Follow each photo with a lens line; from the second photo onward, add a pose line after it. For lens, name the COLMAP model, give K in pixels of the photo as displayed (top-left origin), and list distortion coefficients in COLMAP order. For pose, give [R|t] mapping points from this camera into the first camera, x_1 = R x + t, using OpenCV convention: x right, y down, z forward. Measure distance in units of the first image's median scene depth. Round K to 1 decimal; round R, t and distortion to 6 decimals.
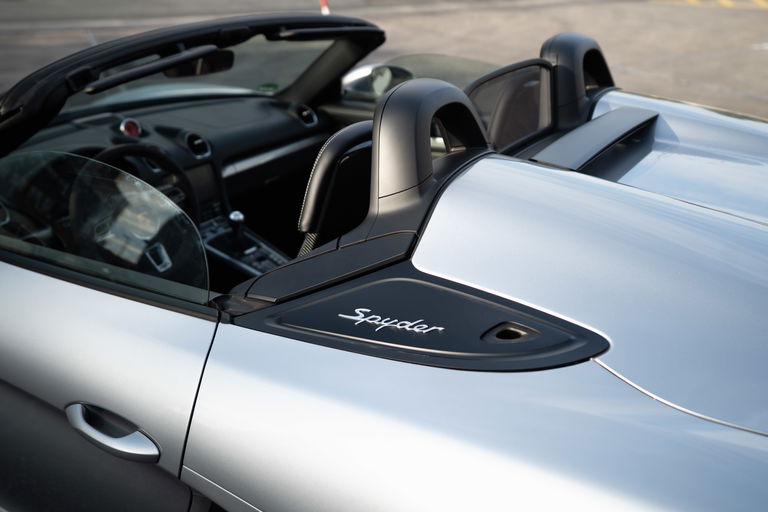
lens RADIAL K [[718.4, 0, 384.0], [0, 718.4, 256.0], [0, 0, 1]] dist [0.062088, 0.019866]
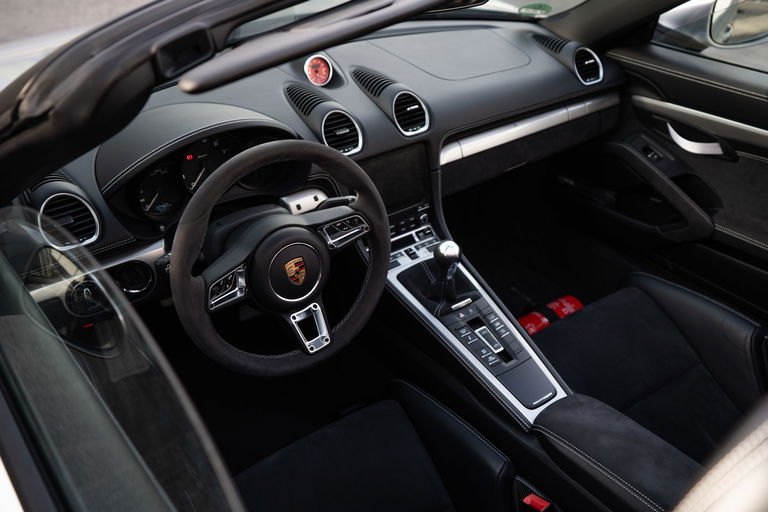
lens RADIAL K [[718.4, 0, 384.0], [0, 718.4, 256.0], [0, 0, 1]] dist [0.062088, 0.019866]
pose [[0.945517, 0.206772, -0.251481, -0.101366], [-0.158183, 0.966889, 0.200258, -0.161908], [0.284562, -0.149568, 0.946918, 0.400070]]
